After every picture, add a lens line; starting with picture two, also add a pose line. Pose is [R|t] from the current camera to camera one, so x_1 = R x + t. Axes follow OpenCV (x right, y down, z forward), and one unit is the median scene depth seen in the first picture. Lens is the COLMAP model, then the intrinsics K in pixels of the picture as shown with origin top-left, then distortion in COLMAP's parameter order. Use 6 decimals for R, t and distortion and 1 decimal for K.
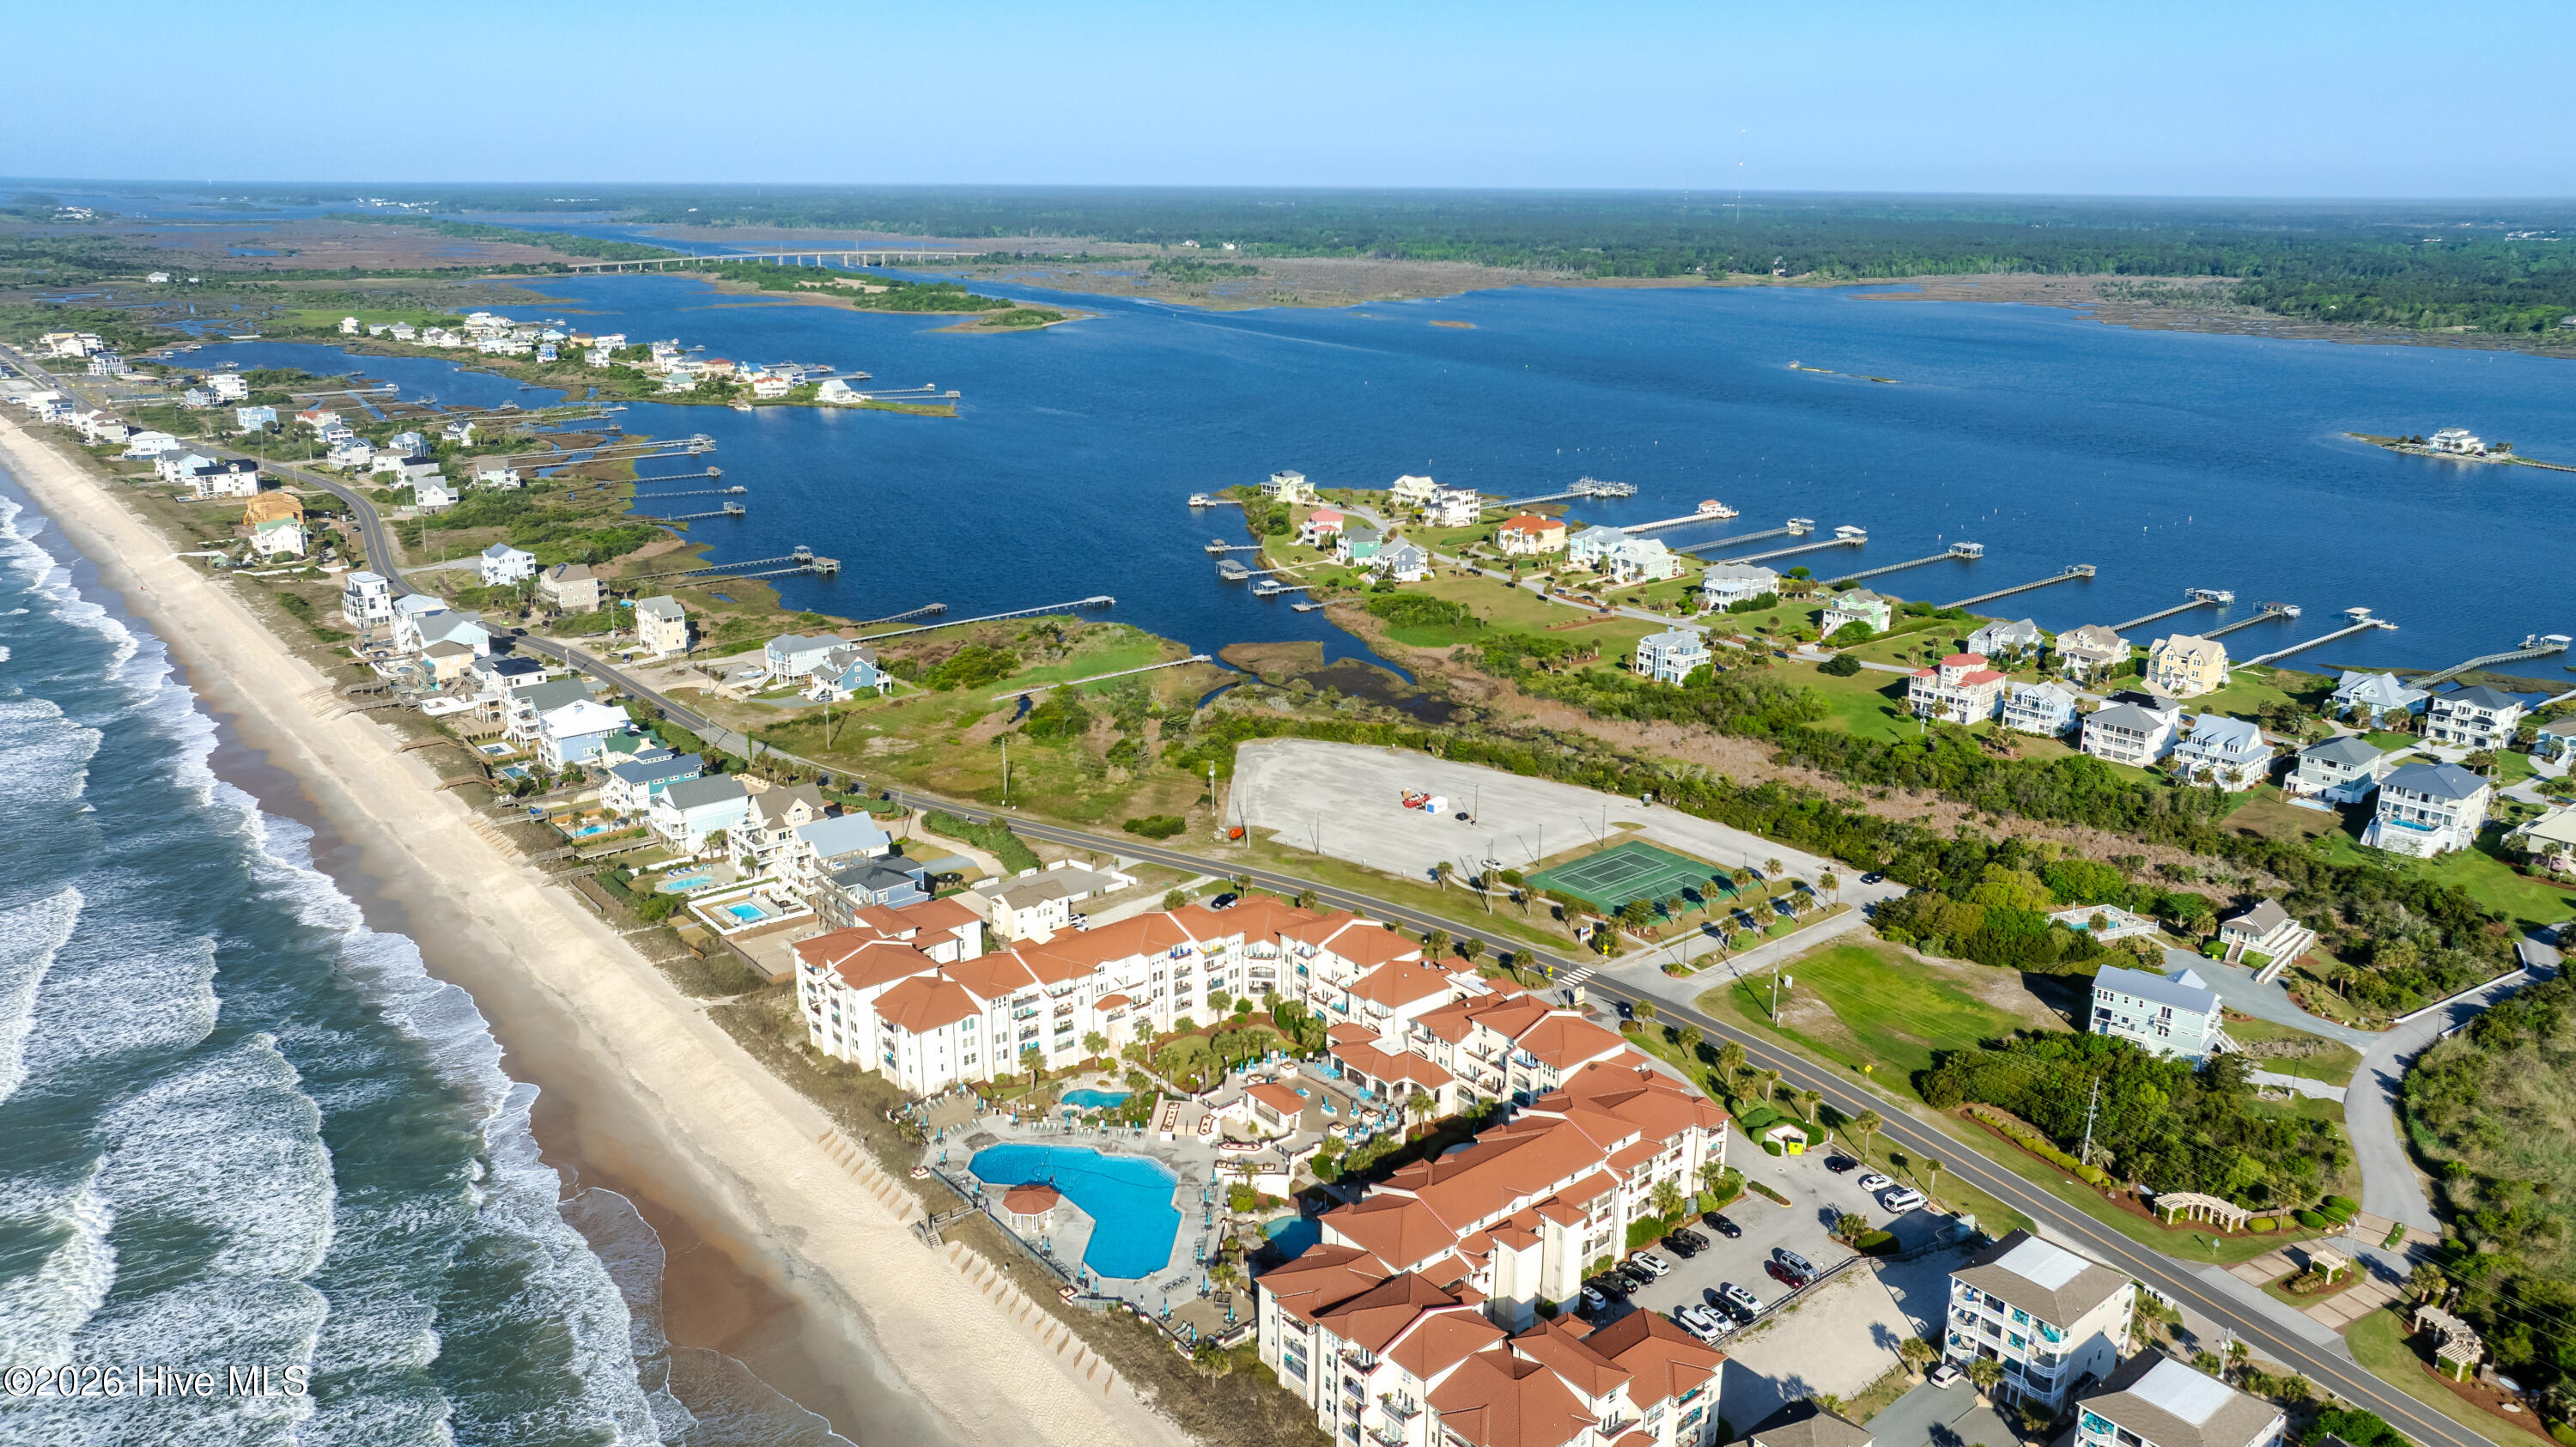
lens RADIAL K [[1831.7, 0, 1300.7], [0, 1831.7, 719.1], [0, 0, 1]] dist [-0.019436, -0.003650]
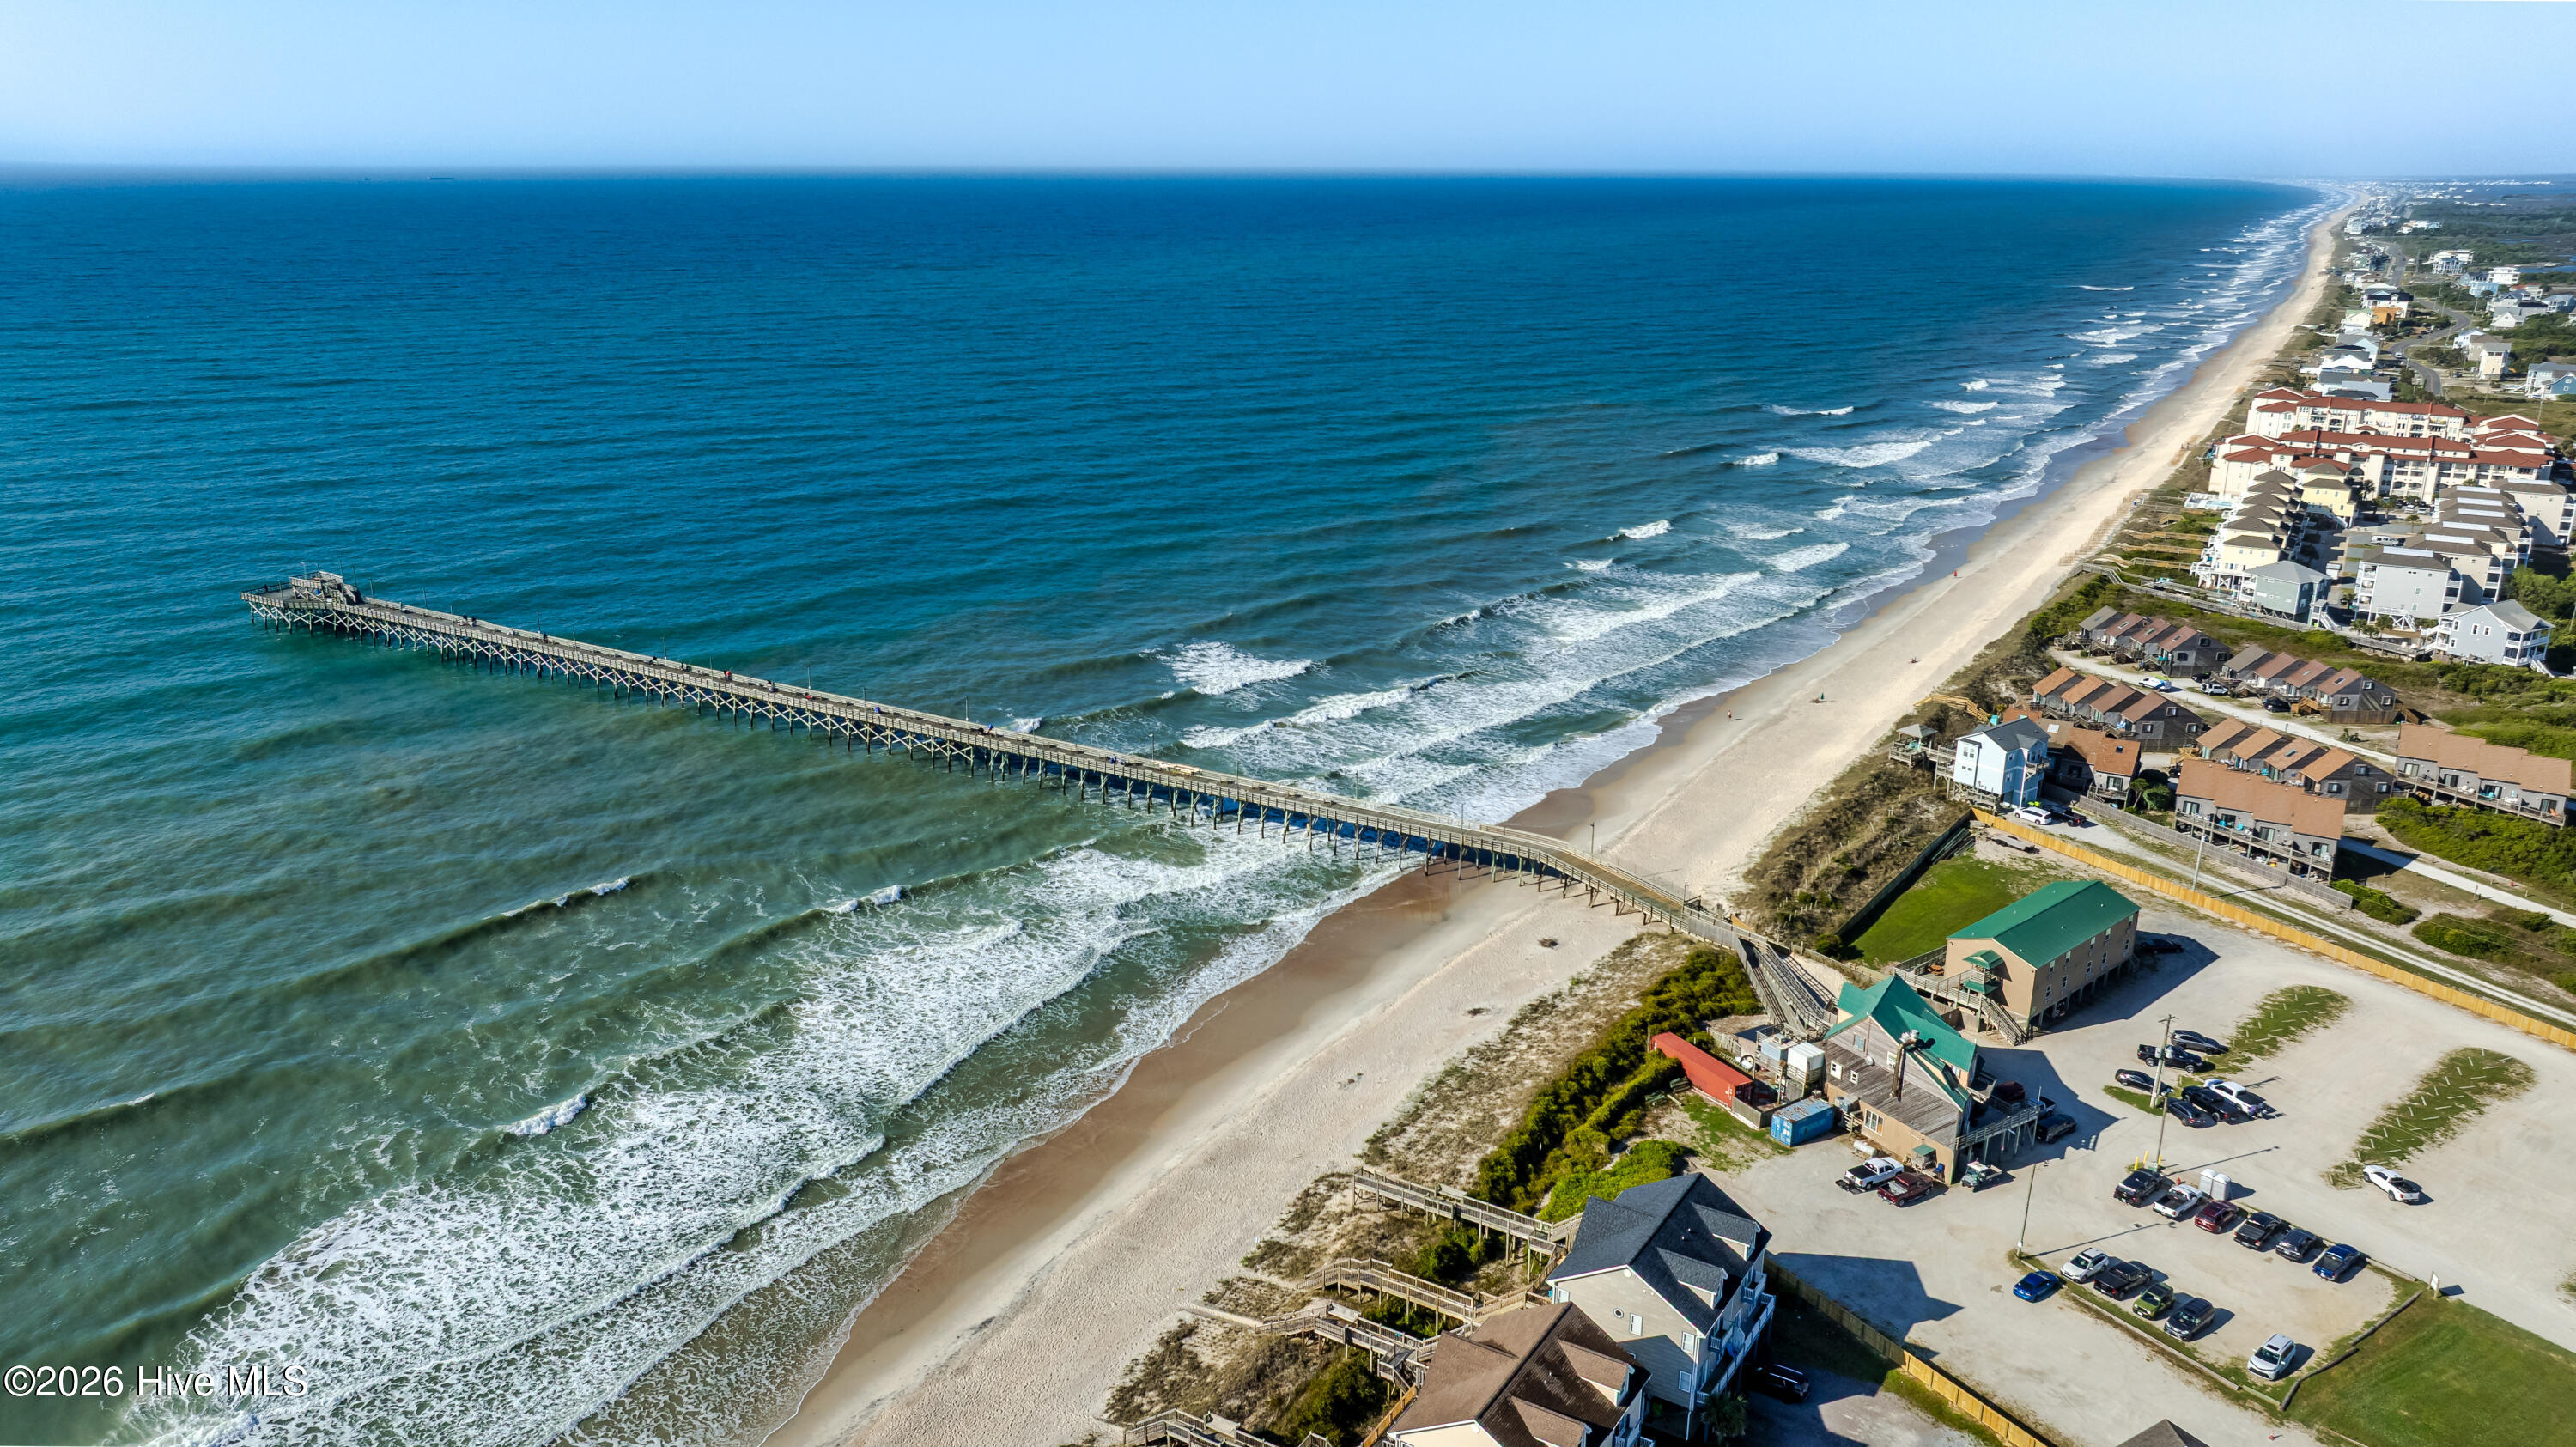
lens RADIAL K [[1831.7, 0, 1300.7], [0, 1831.7, 719.1], [0, 0, 1]] dist [-0.019436, -0.003650]
pose [[0.333020, 0.267423, -0.904203, 0.648805], [-0.268435, 0.946148, 0.180963, 0.189358], [0.903903, 0.182455, 0.386872, -0.363502]]
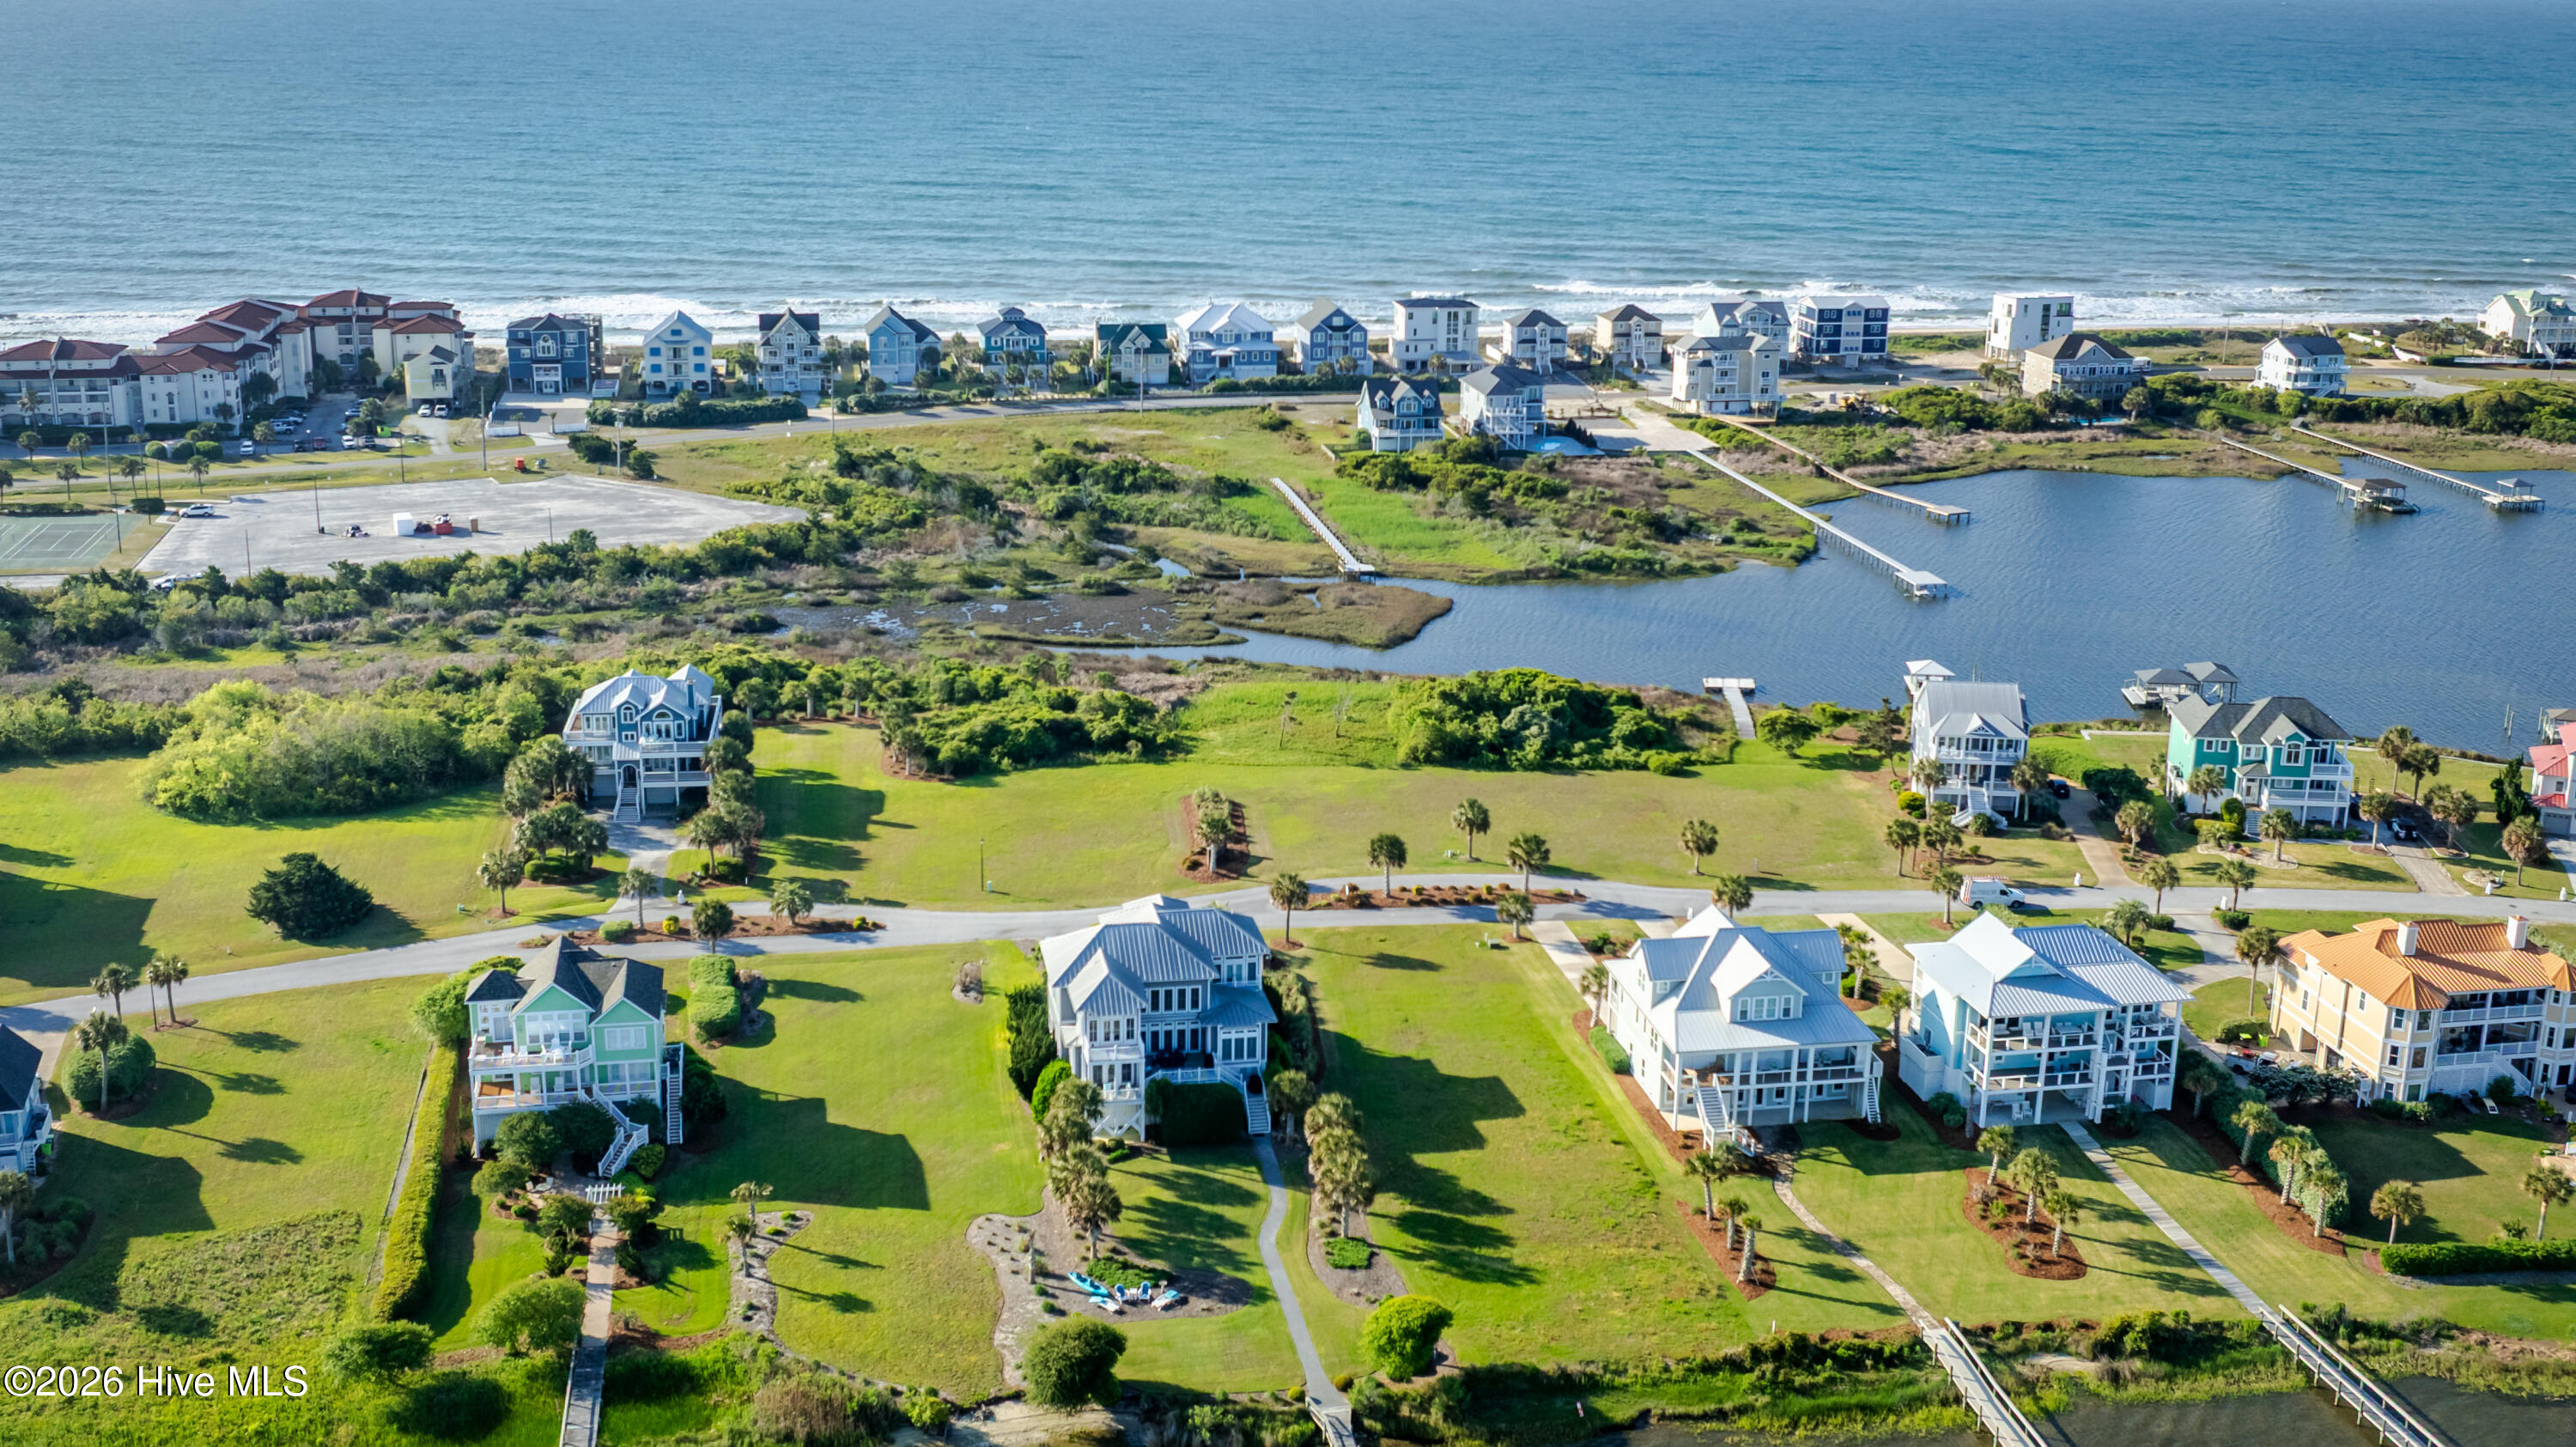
lens RADIAL K [[2678.5, 0, 1250.7], [0, 2678.5, 719.5], [0, 0, 1]] dist [0.003885, -0.113224]
pose [[-0.502451, 0.230914, -0.833200, 0.501096], [-0.260445, 0.878492, 0.400525, -0.243494], [0.824446, 0.418247, -0.381258, 1.083229]]
